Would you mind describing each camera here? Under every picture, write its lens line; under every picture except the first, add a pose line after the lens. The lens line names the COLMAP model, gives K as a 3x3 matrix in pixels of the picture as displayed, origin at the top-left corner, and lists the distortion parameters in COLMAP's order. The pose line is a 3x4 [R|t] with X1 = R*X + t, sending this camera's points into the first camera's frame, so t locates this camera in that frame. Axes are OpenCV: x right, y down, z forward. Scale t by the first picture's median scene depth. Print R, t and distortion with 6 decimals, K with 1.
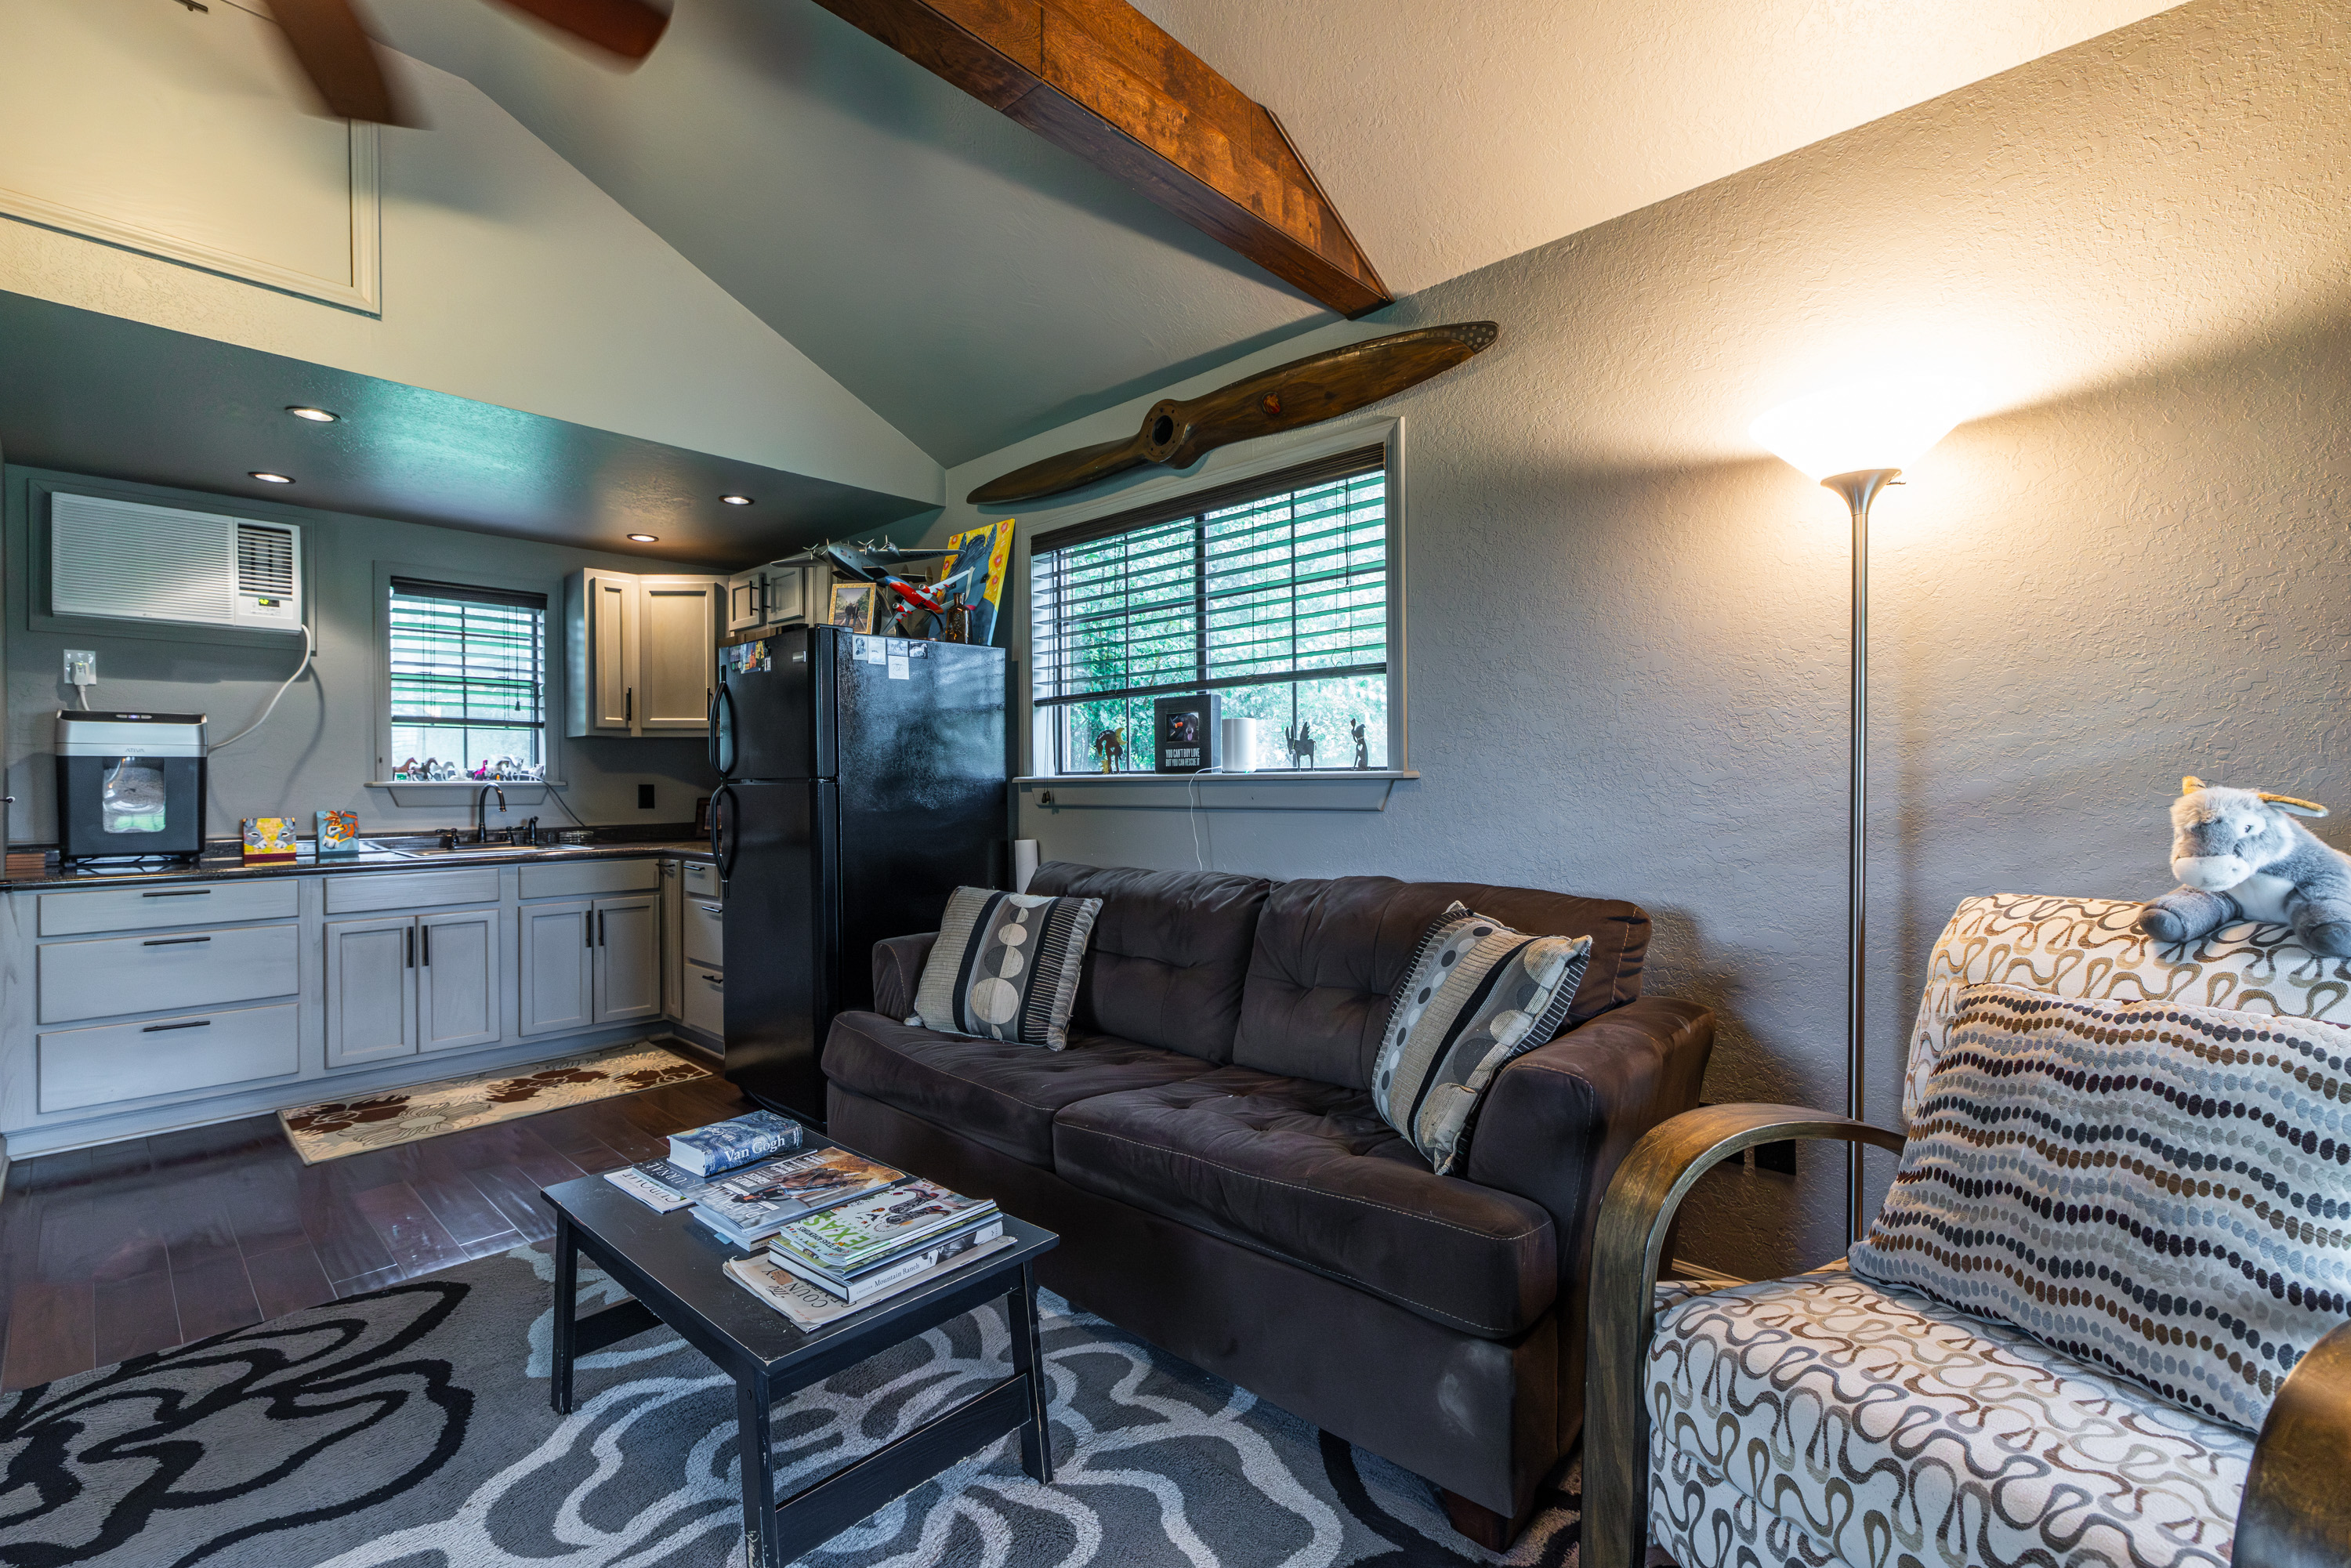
lens RADIAL K [[1015.9, 0, 1168.7], [0, 1015.9, 788.5], [0, 0, 1]] dist [0.003018, 0.000190]
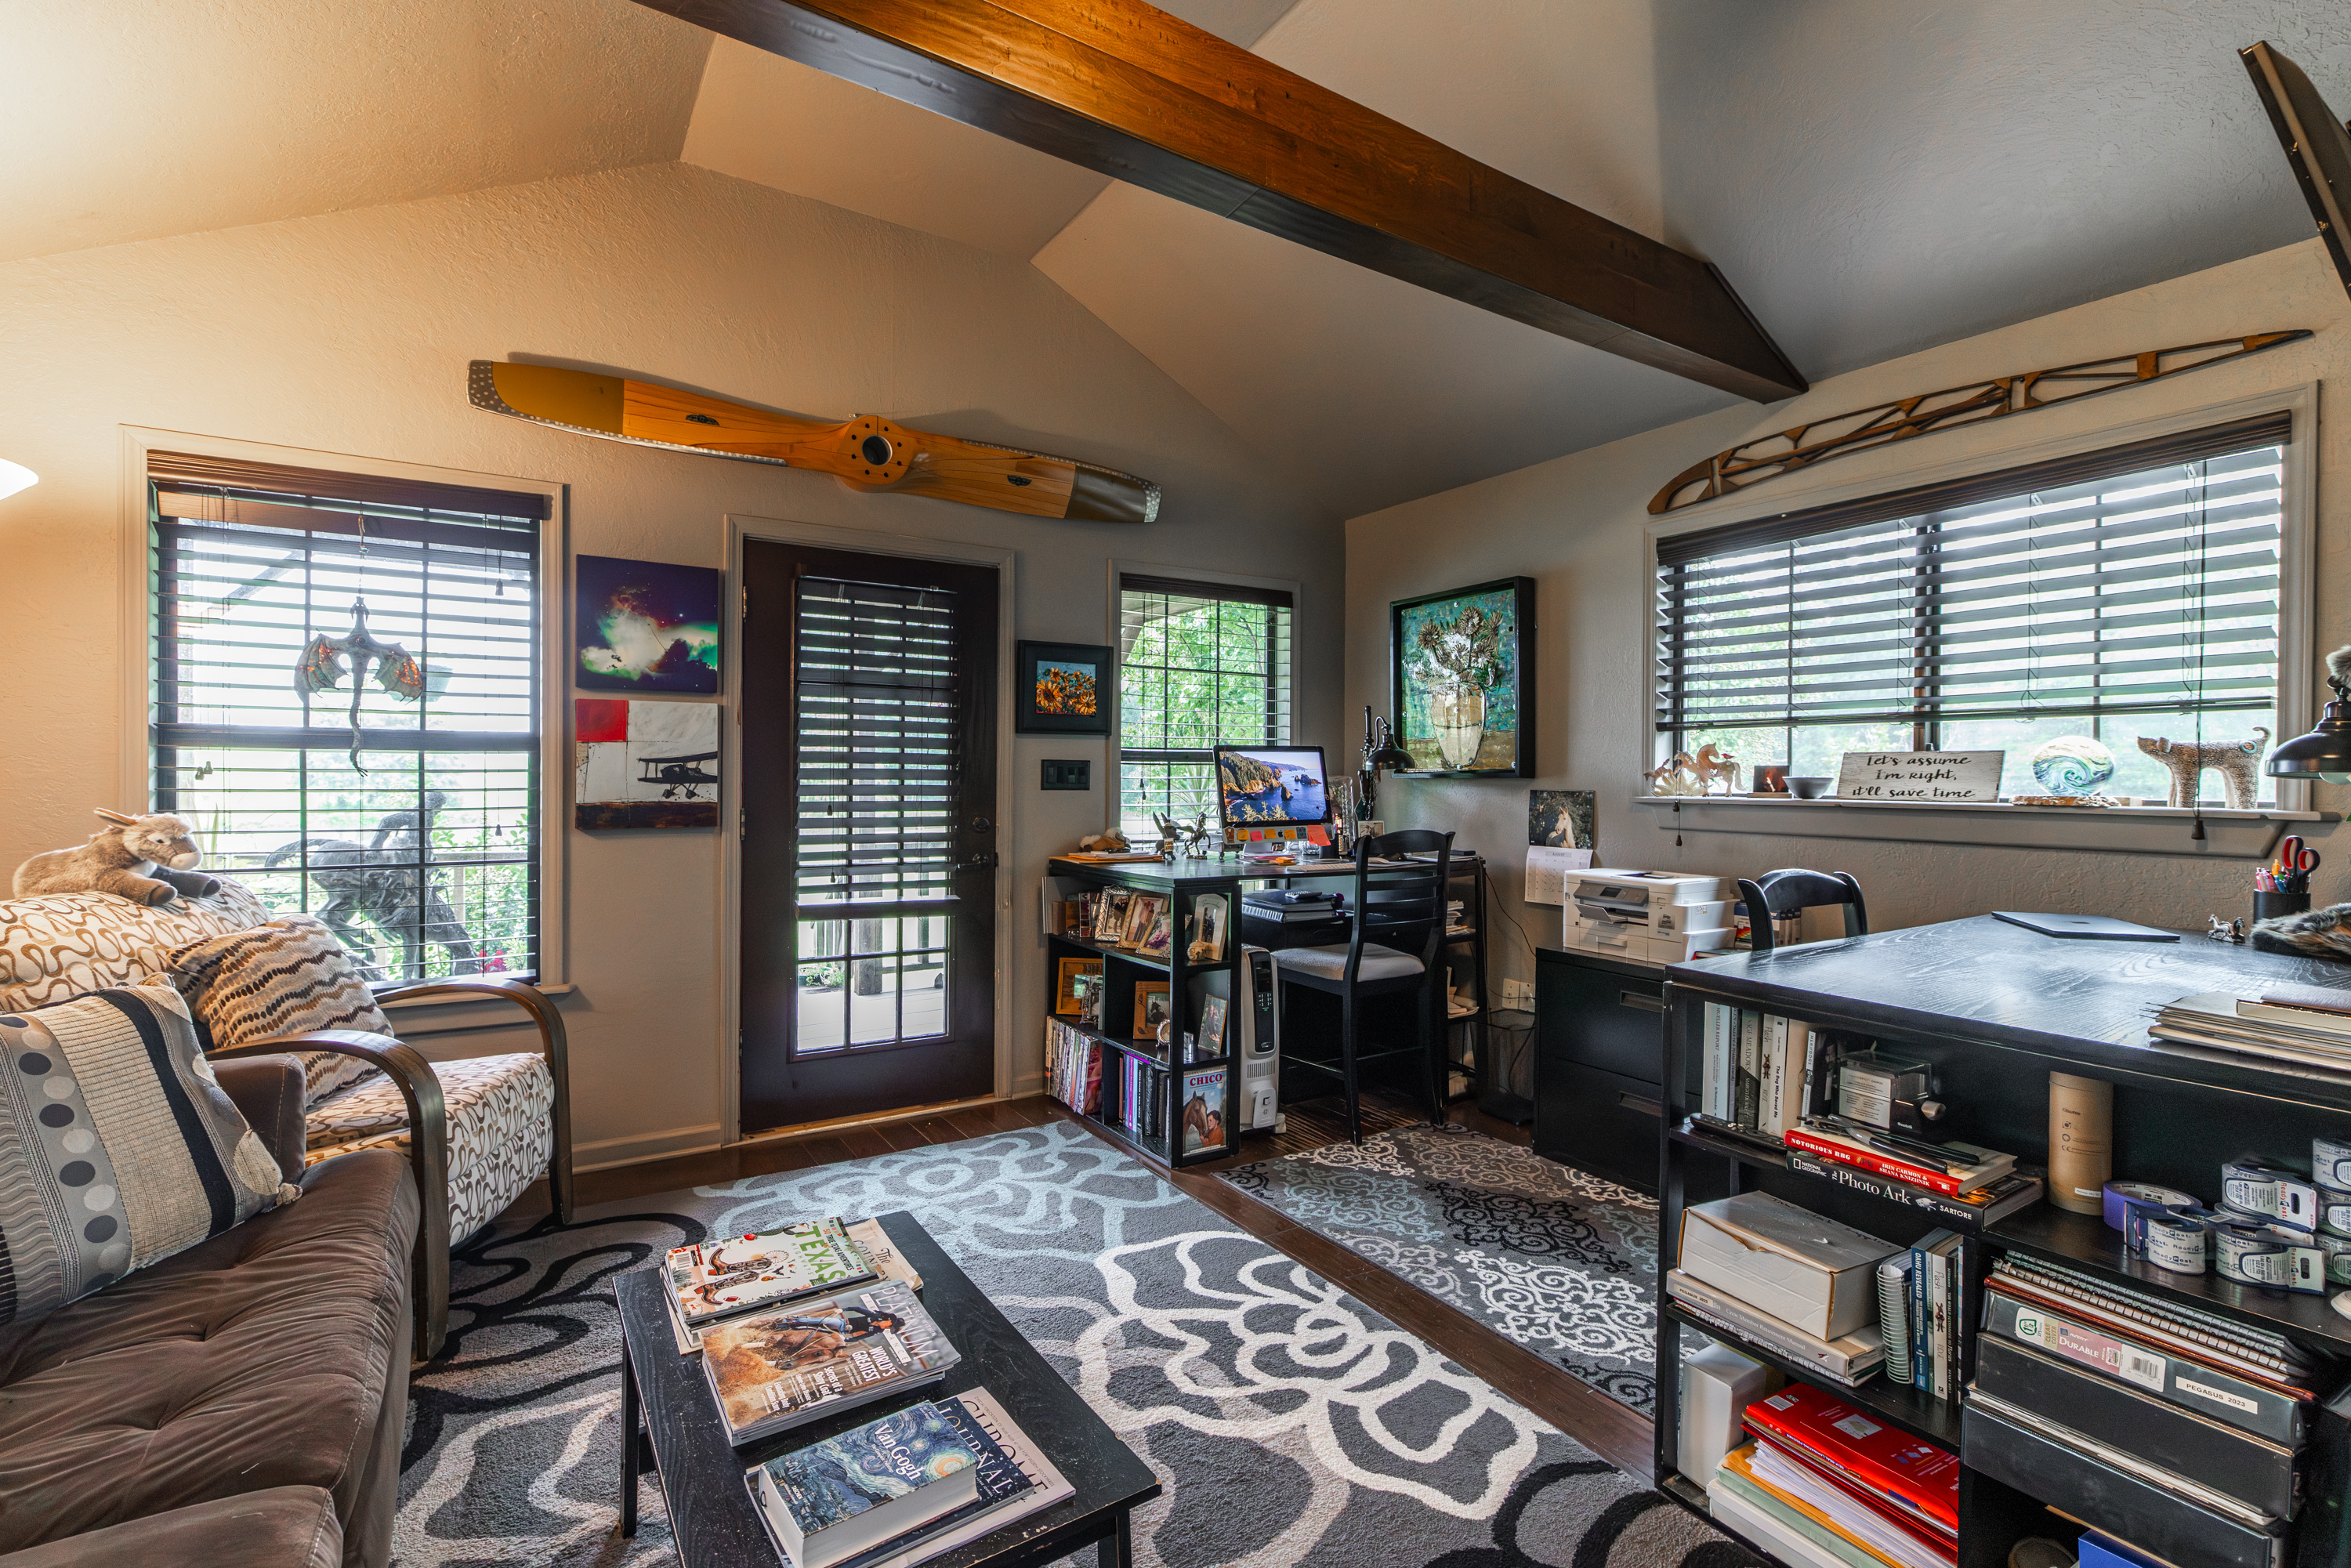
lens RADIAL K [[1015.9, 0, 1174.3], [0, 1015.9, 792.6], [0, 0, 1]] dist [0.003018, 0.000190]
pose [[-0.972756, 0.004669, 0.231783, -0.860523], [0.002893, 0.999964, -0.008001, -0.030283], [-0.231812, -0.007113, -0.972735, 1.804632]]
